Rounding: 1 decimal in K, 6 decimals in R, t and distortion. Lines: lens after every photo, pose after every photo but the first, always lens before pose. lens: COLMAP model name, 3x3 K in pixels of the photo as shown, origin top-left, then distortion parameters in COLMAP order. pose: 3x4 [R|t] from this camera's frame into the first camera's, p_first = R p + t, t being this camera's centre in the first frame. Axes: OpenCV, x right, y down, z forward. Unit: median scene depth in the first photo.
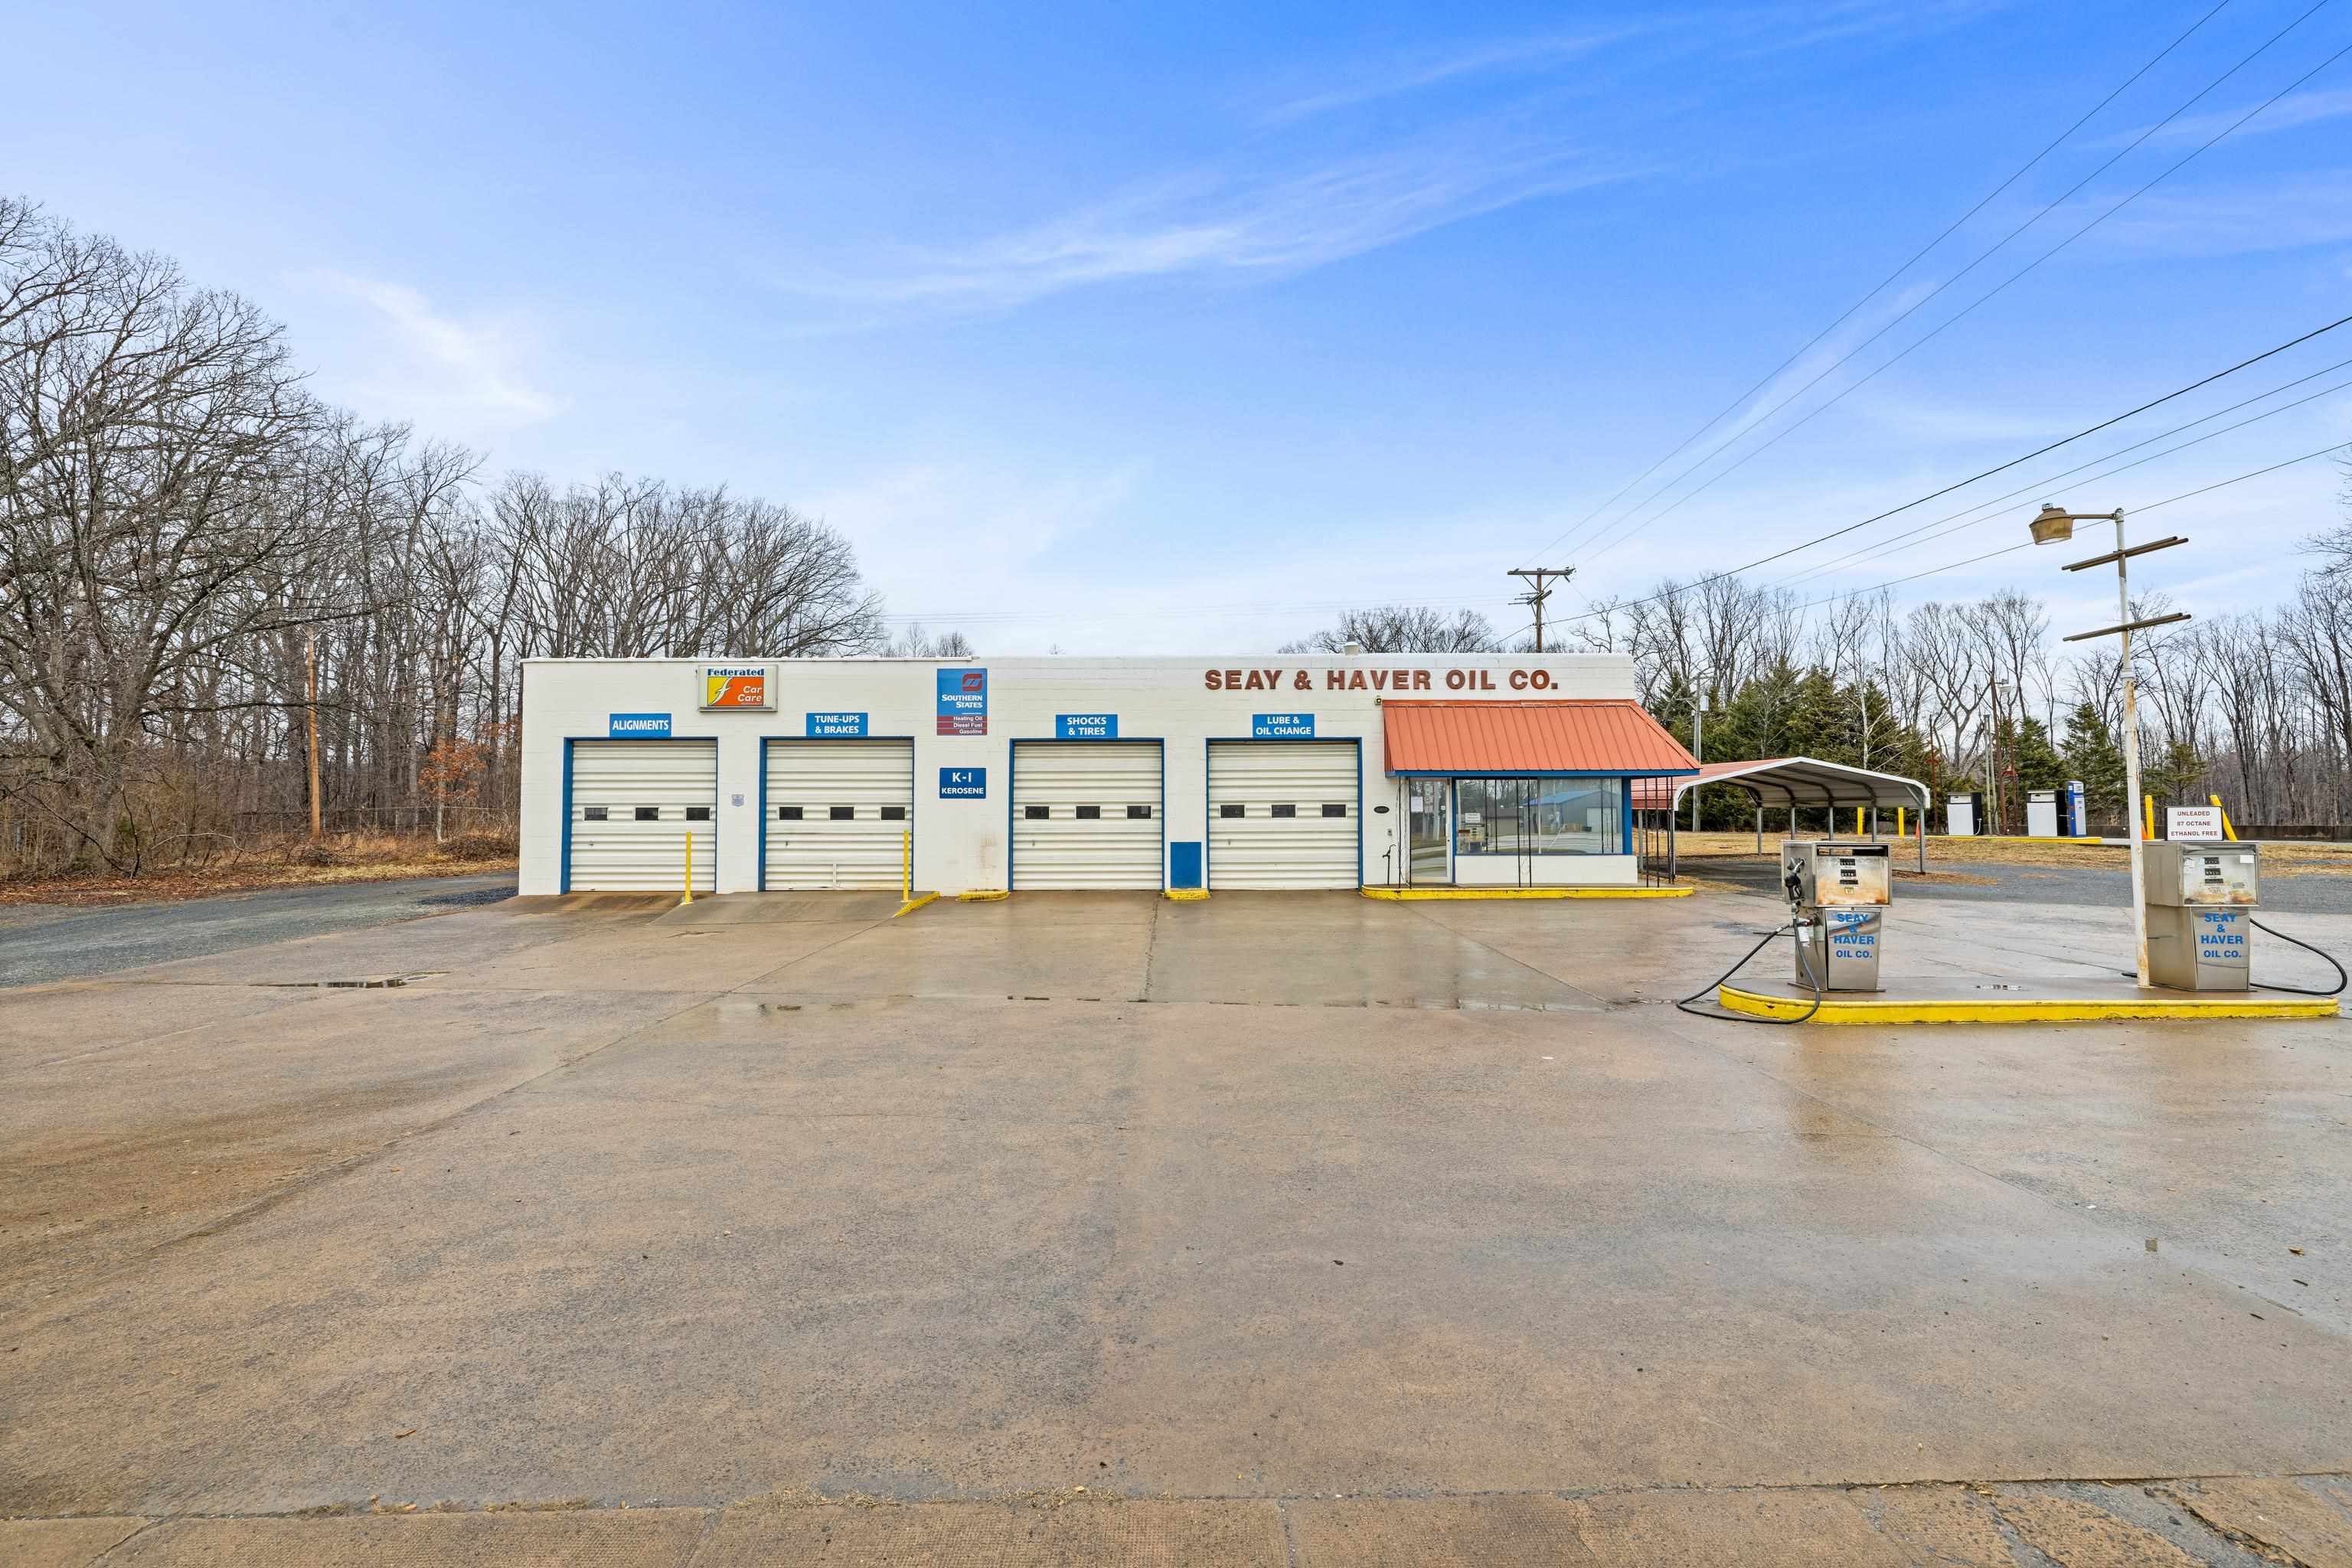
lens RADIAL K [[1007.1, 0, 1188.7], [0, 1007.1, 769.5], [0, 0, 1]] dist [0.000934, -0.000943]
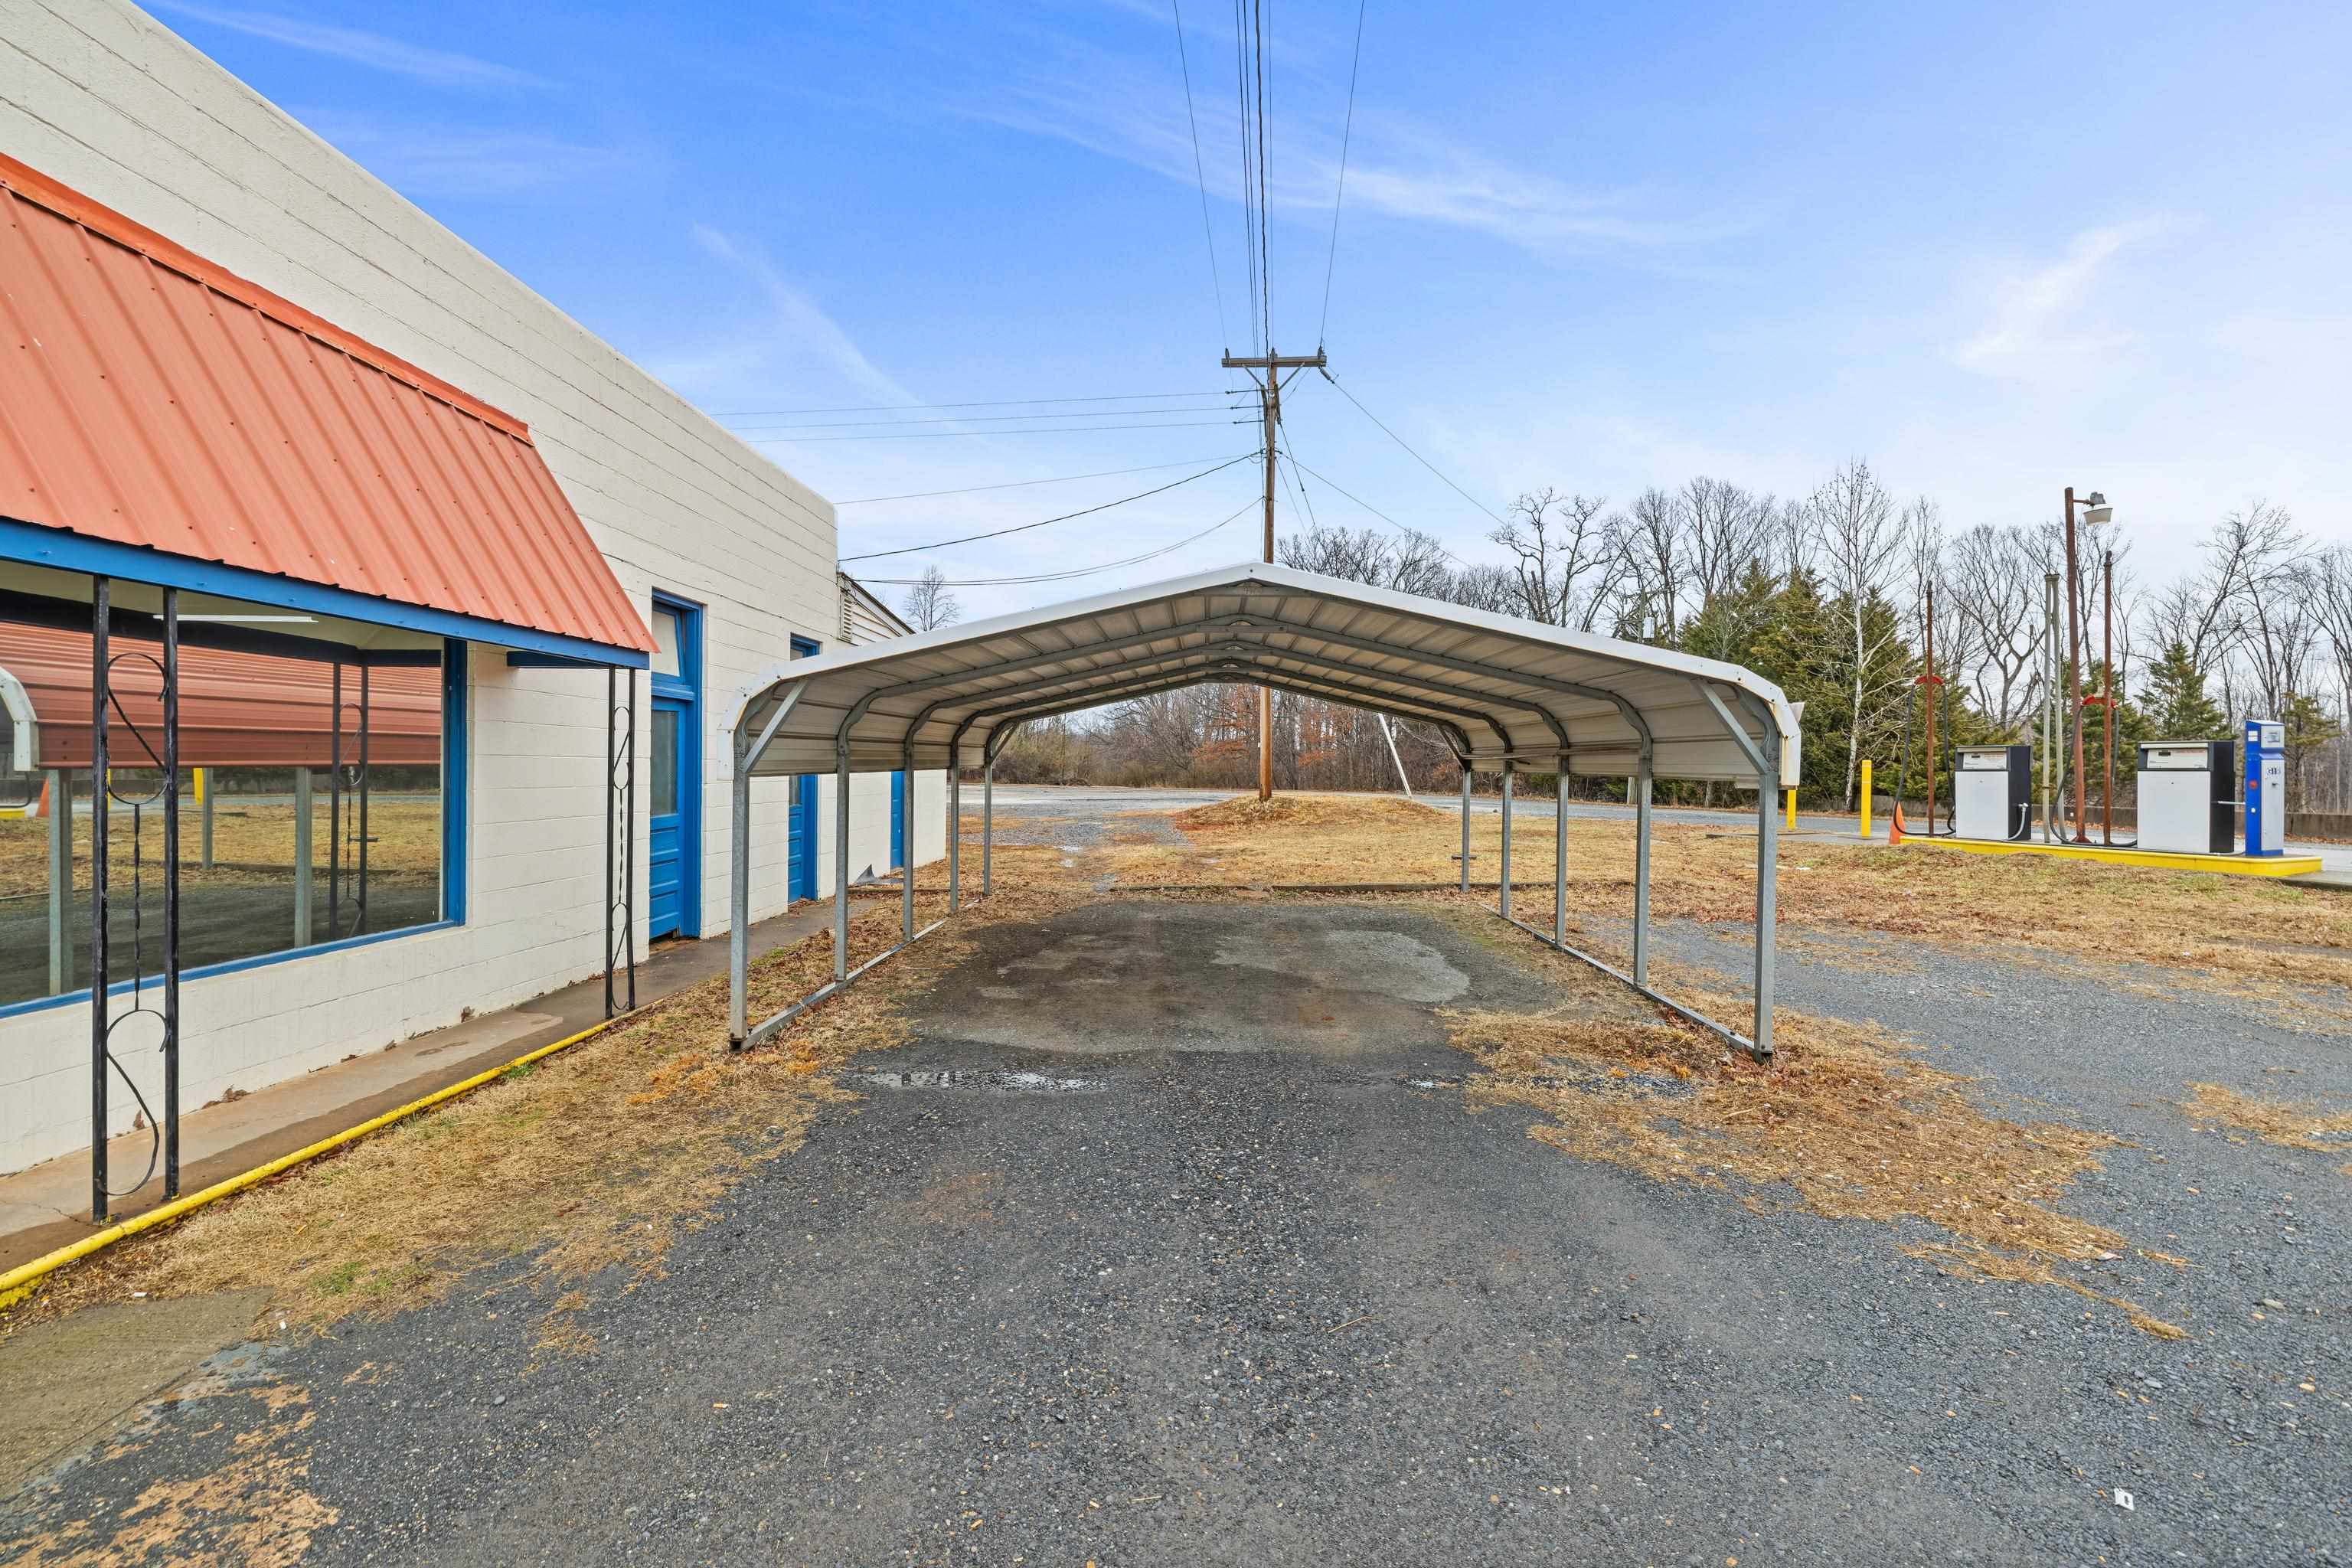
lens RADIAL K [[1007.1, 0, 1189.5], [0, 1007.1, 780.5], [0, 0, 1]] dist [0.000934, -0.000943]
pose [[0.999481, 0.013938, -0.029046, 0.660544], [-0.012341, 0.998441, 0.054436, 0.028742], [0.029760, -0.054049, 0.998095, 0.838941]]
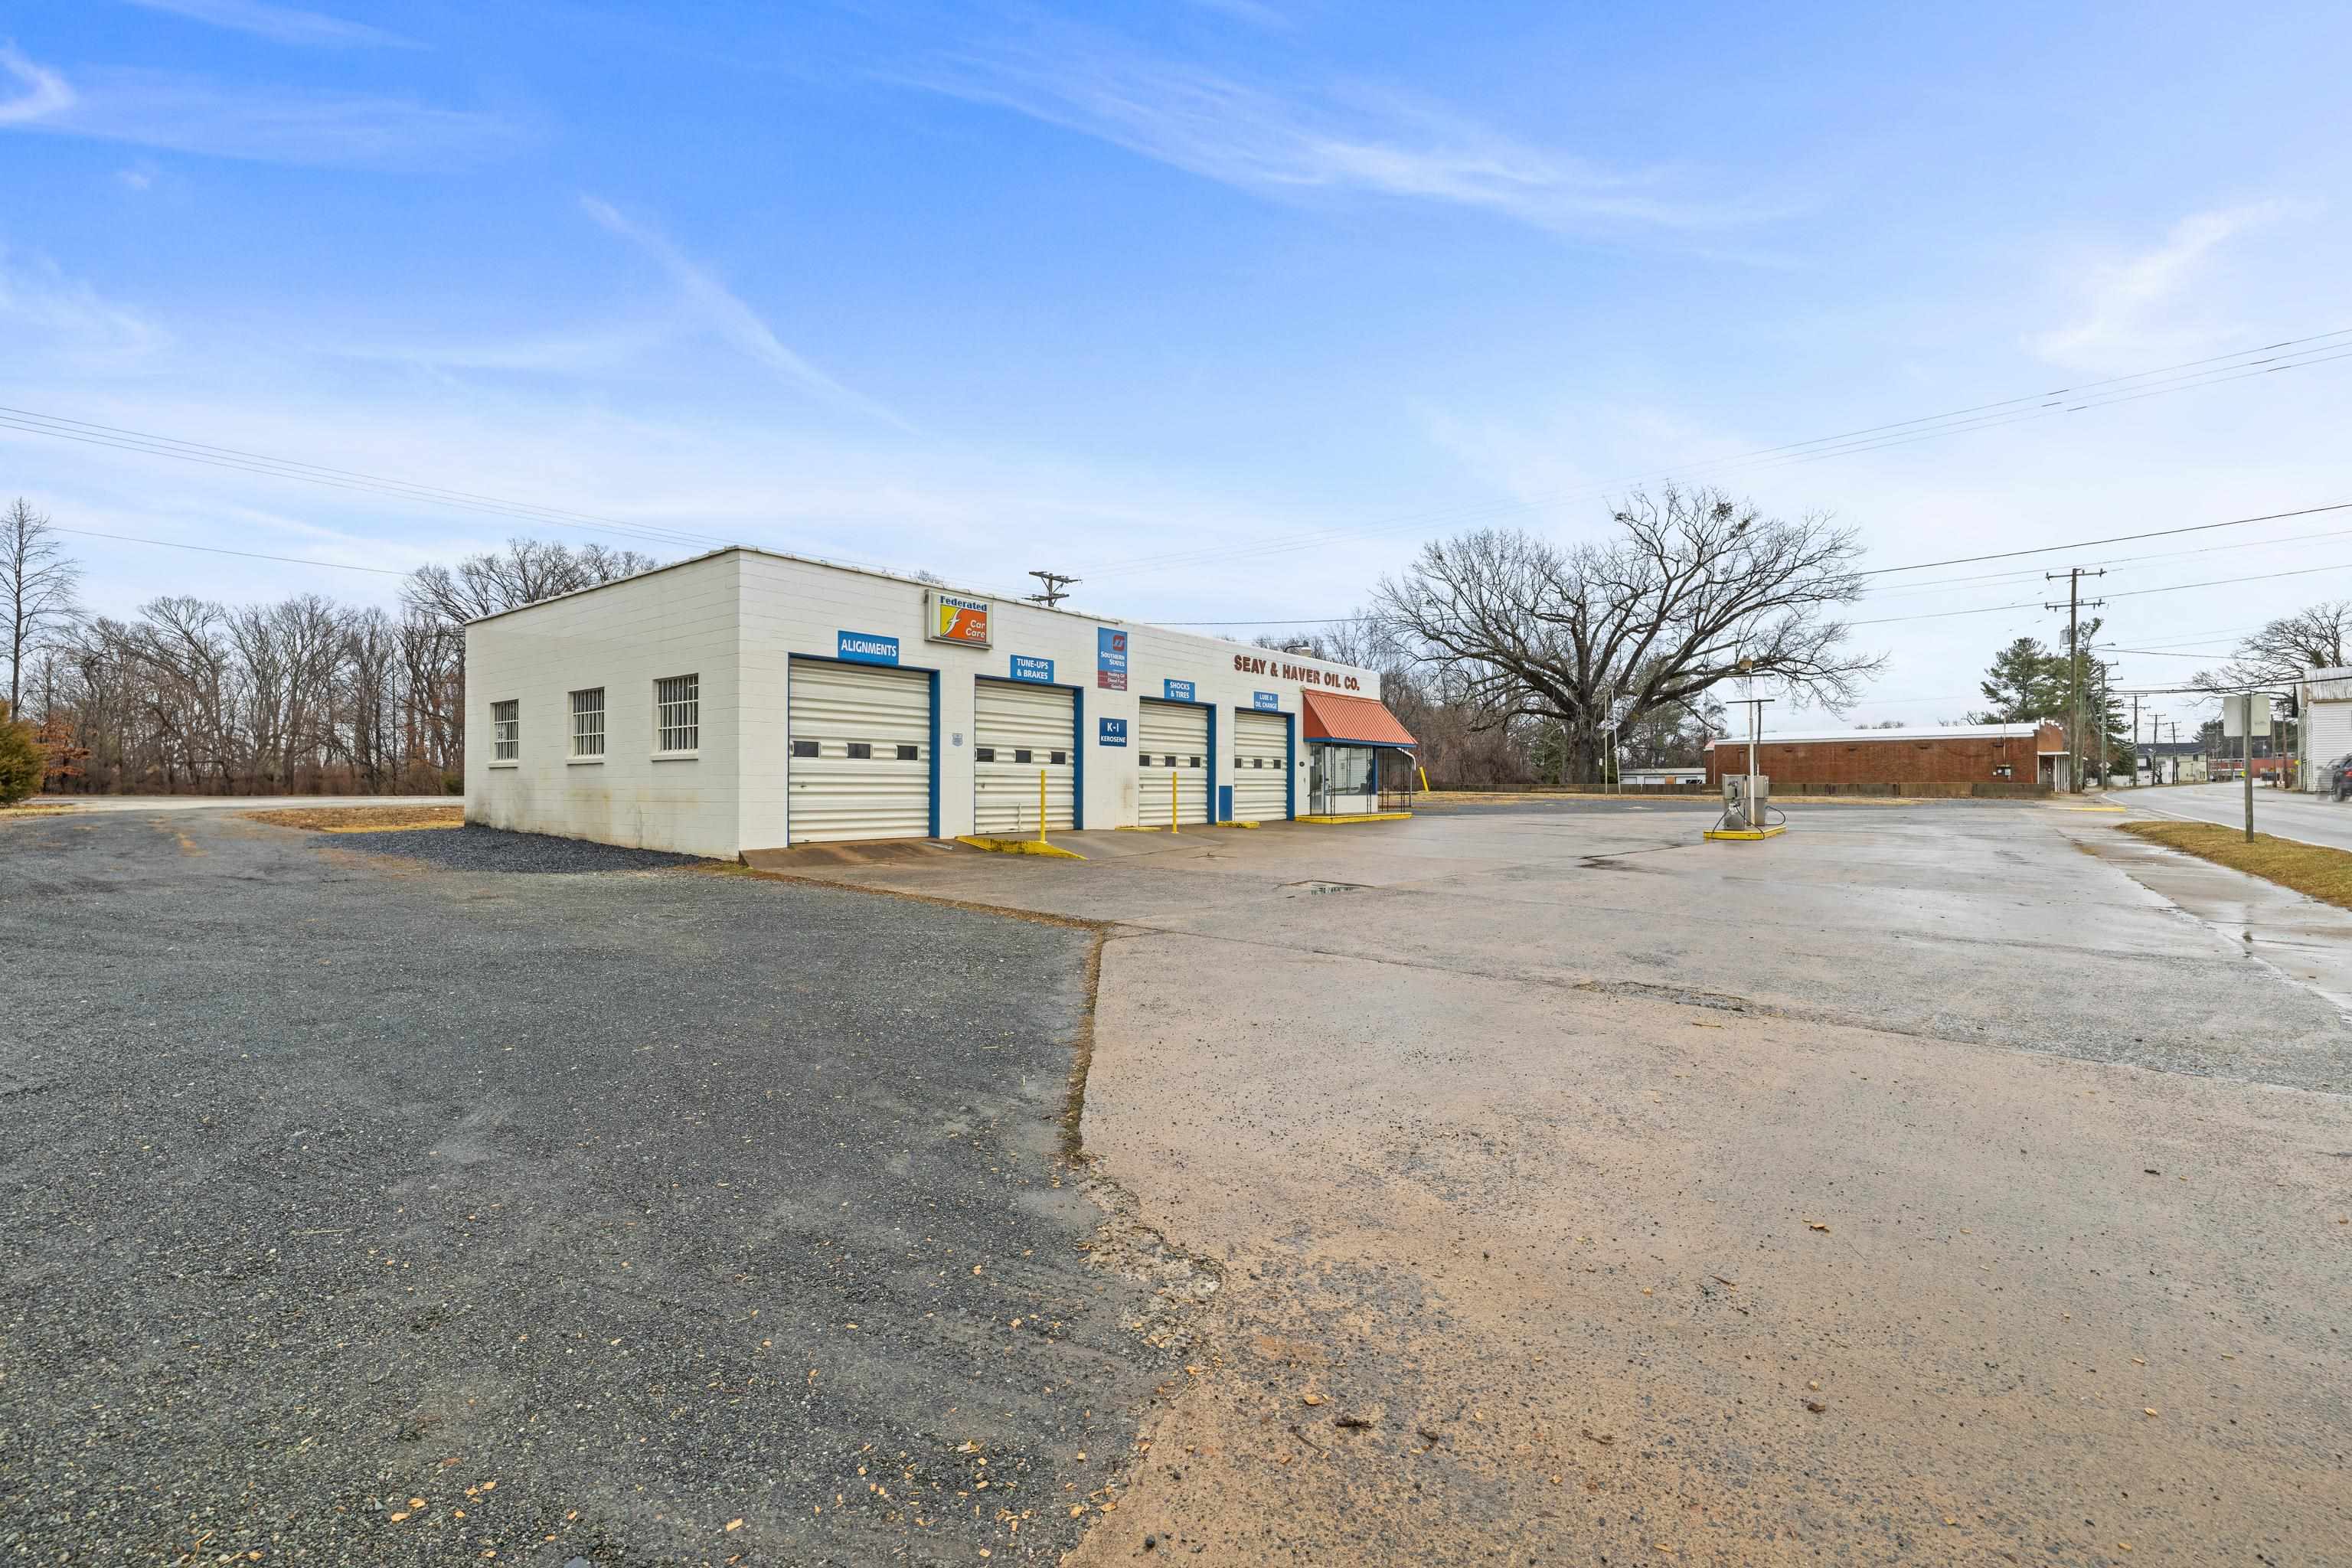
lens RADIAL K [[1007.1, 0, 1178.3], [0, 1007.1, 783.9], [0, 0, 1]] dist [0.000934, -0.000943]
pose [[0.599842, 0.005201, 0.800101, -1.072655], [-0.066353, 0.996858, 0.043265, 0.016862], [-0.797362, -0.079041, 0.598303, 0.264266]]
